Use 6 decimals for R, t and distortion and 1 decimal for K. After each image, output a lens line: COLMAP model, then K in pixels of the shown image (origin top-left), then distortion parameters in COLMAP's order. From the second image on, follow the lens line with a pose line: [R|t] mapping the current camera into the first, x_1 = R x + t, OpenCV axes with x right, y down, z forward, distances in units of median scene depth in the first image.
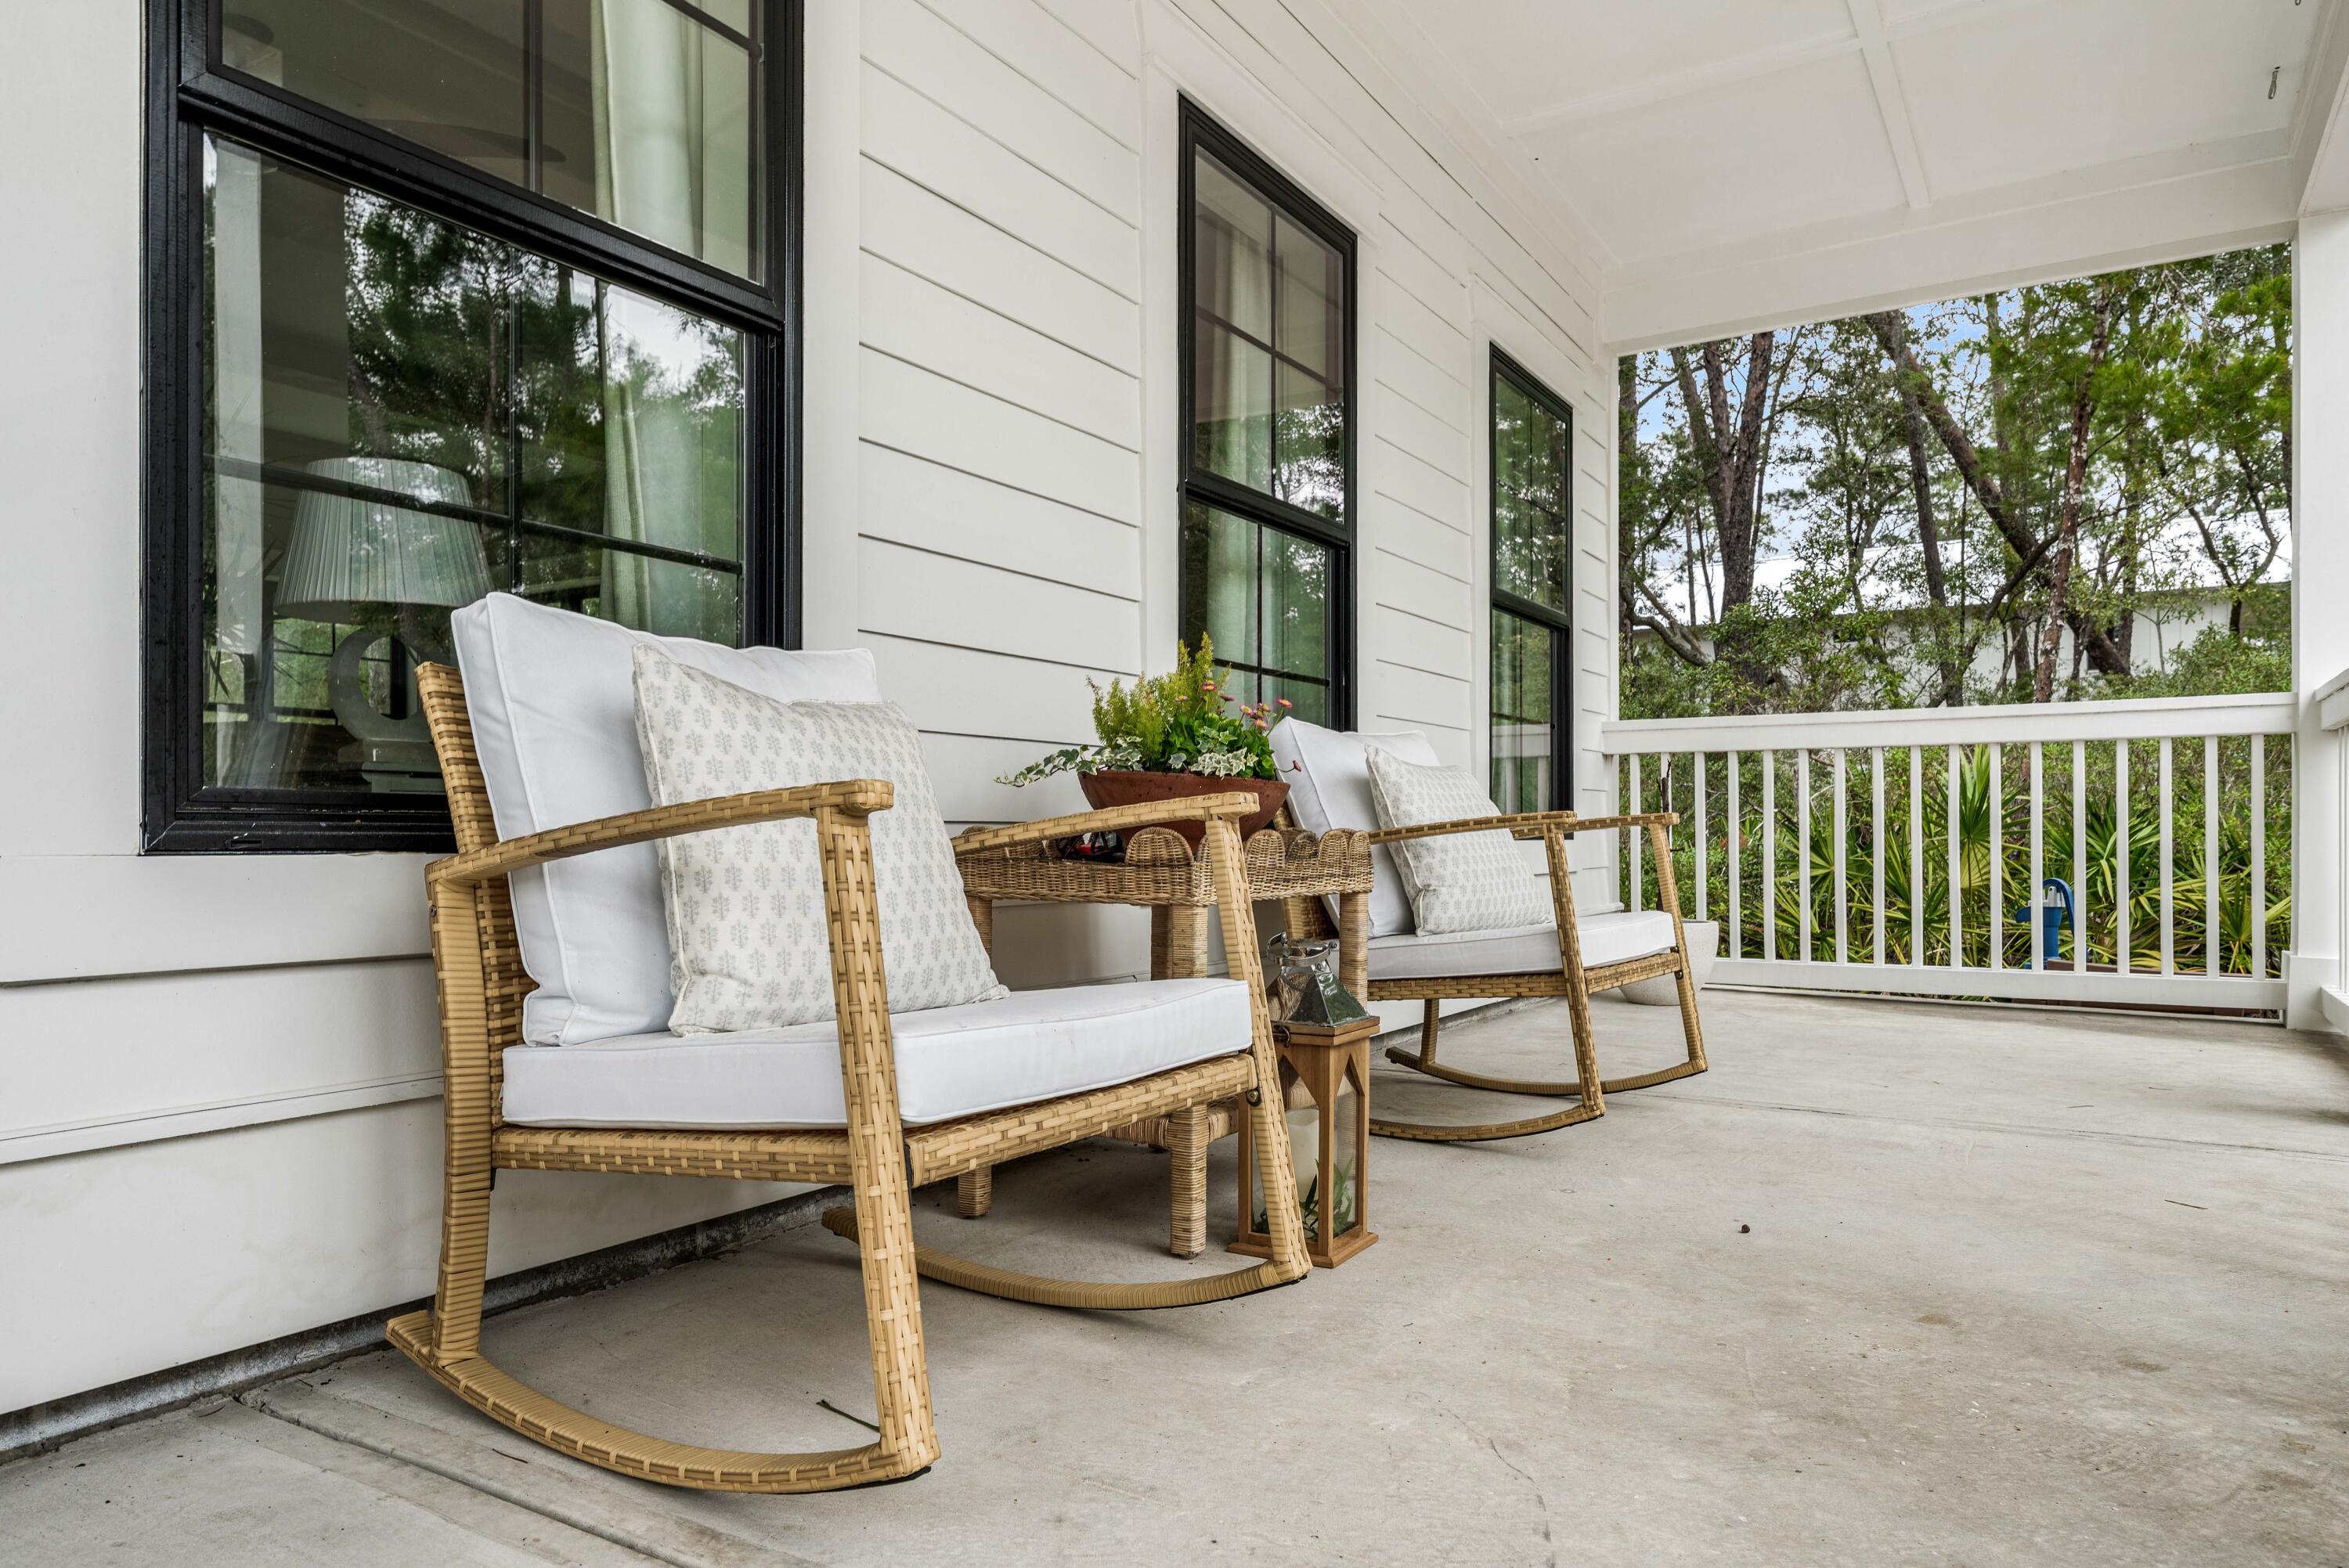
lens RADIAL K [[1532.6, 0, 1173.8], [0, 1532.6, 843.4], [0, 0, 1]] dist [0.056289, 0.000314]
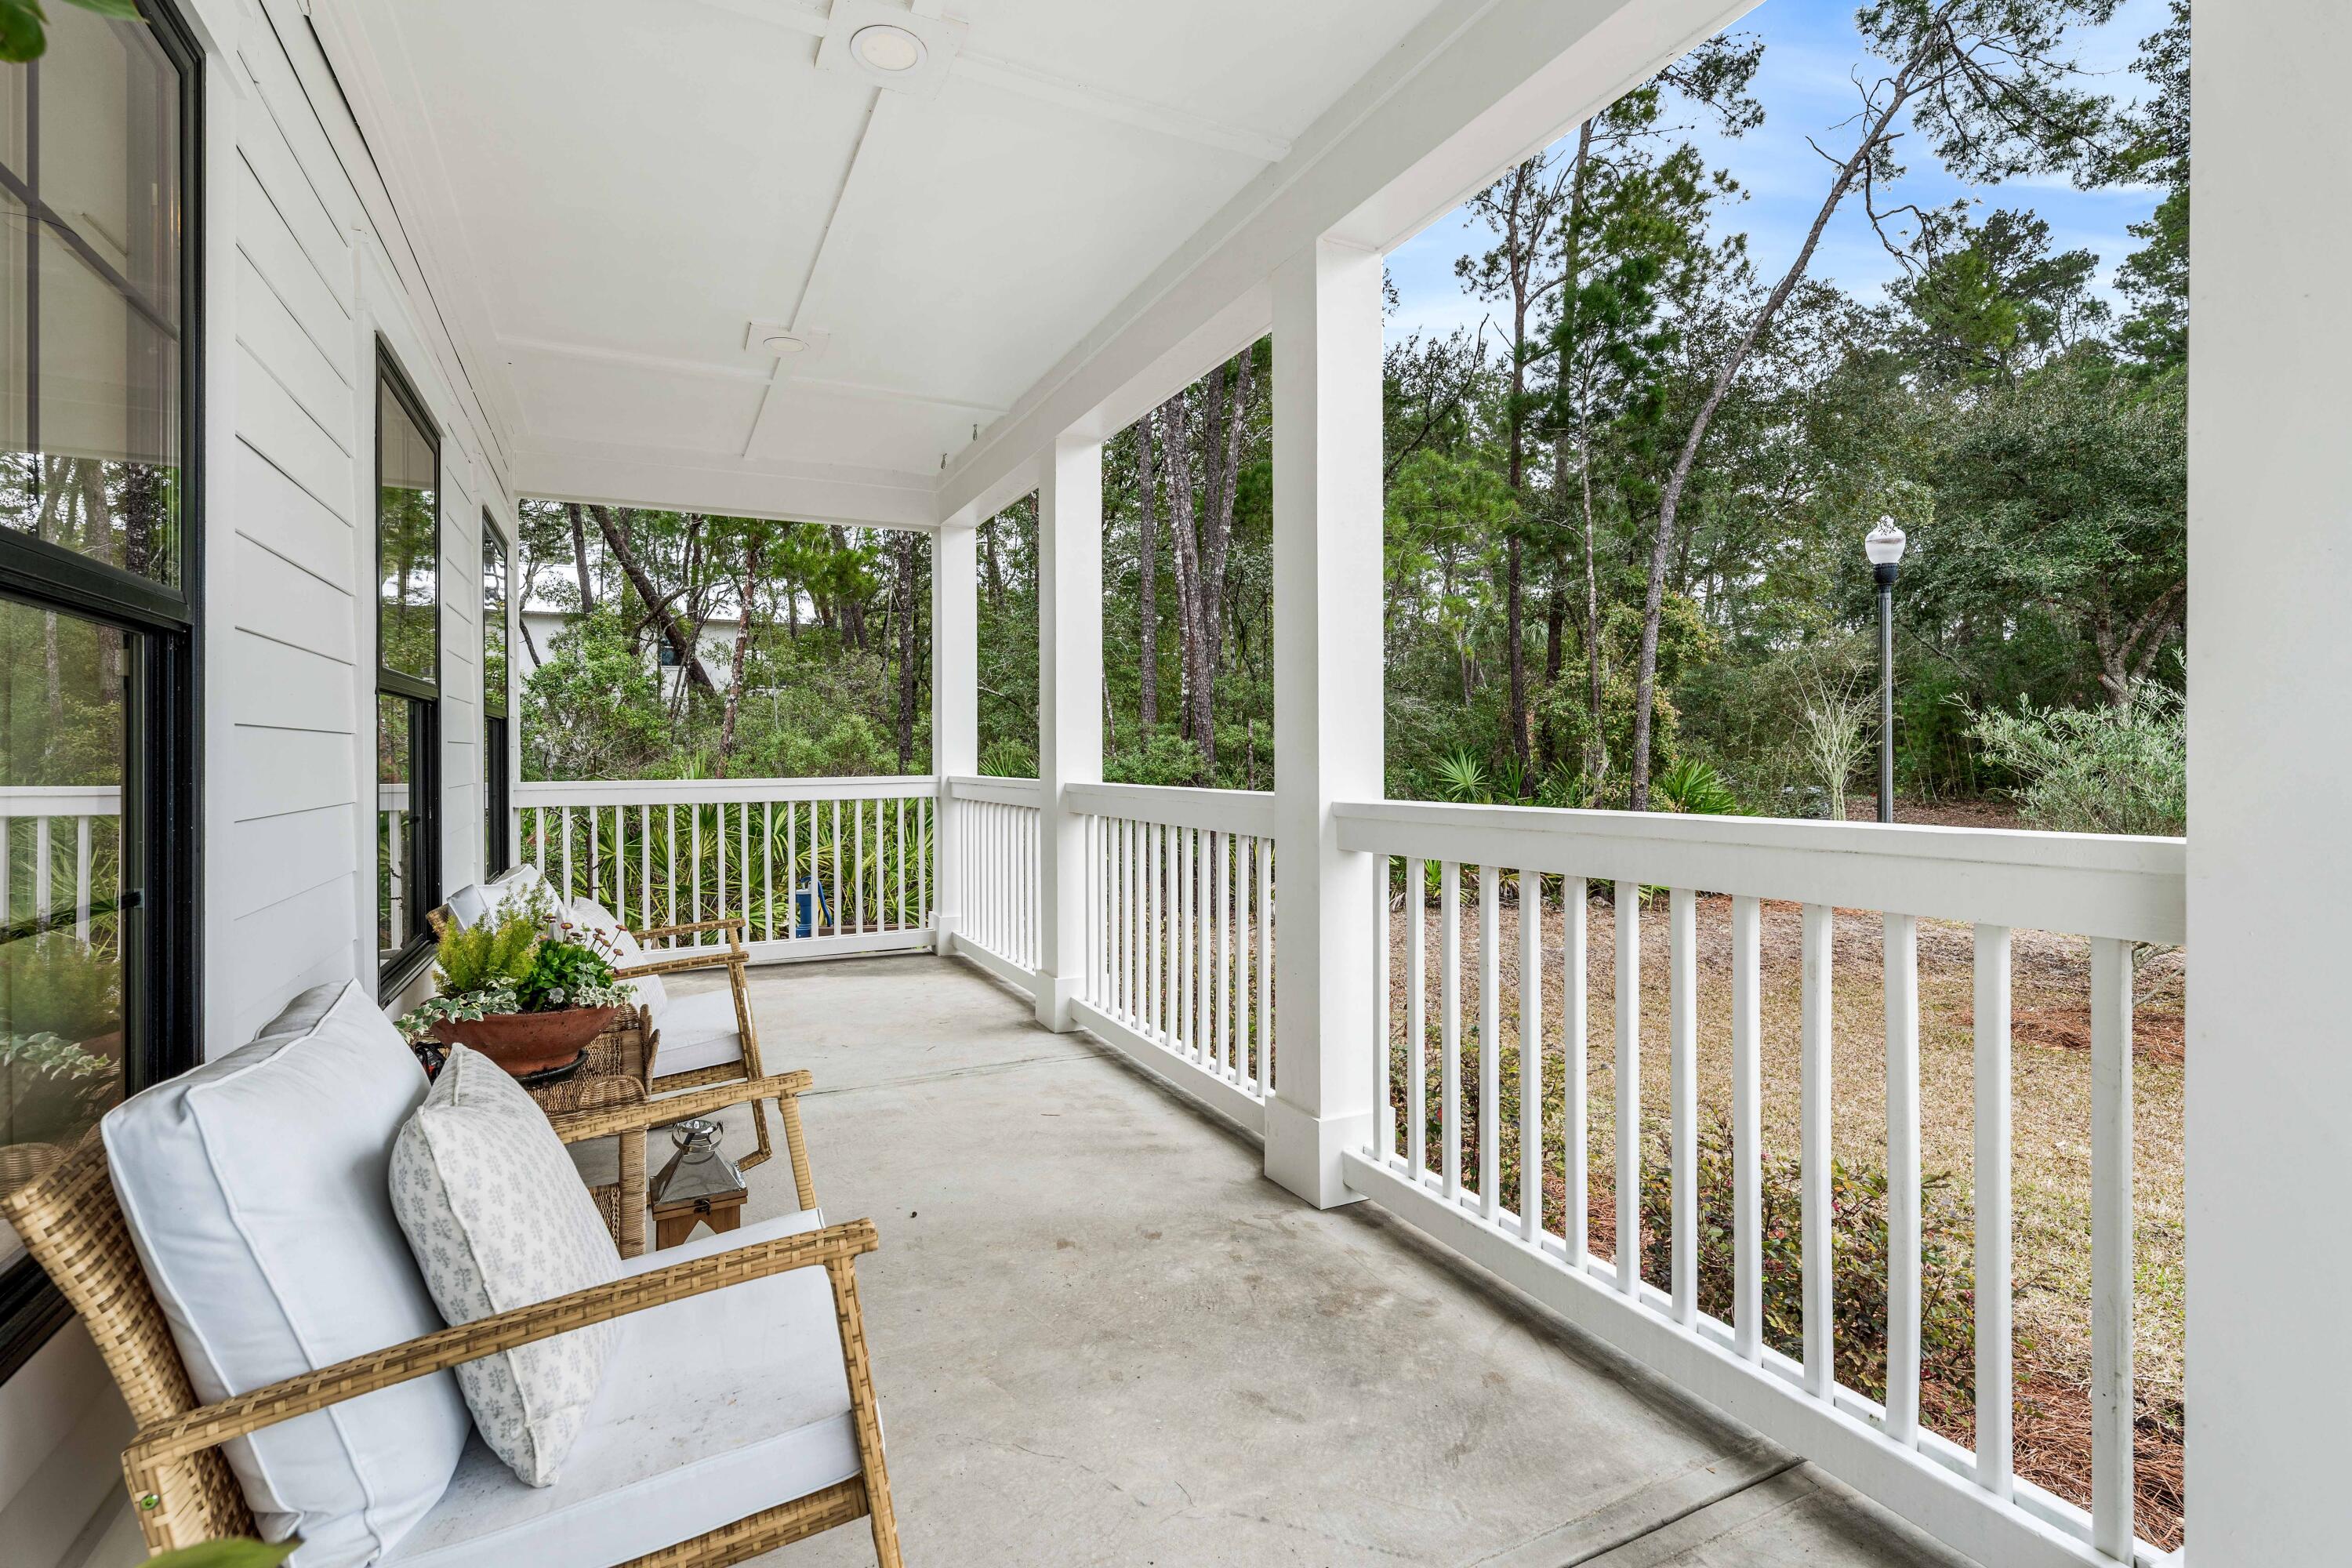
lens RADIAL K [[1085.9, 0, 1172.6], [0, 1085.9, 747.3], [0, 0, 1]] dist [-0.000561, -0.000212]
pose [[0.535176, -0.000839, 0.844740, -0.541875], [0.005202, 0.999984, -0.002303, -0.288345], [-0.844725, 0.005627, 0.535172, 0.162608]]
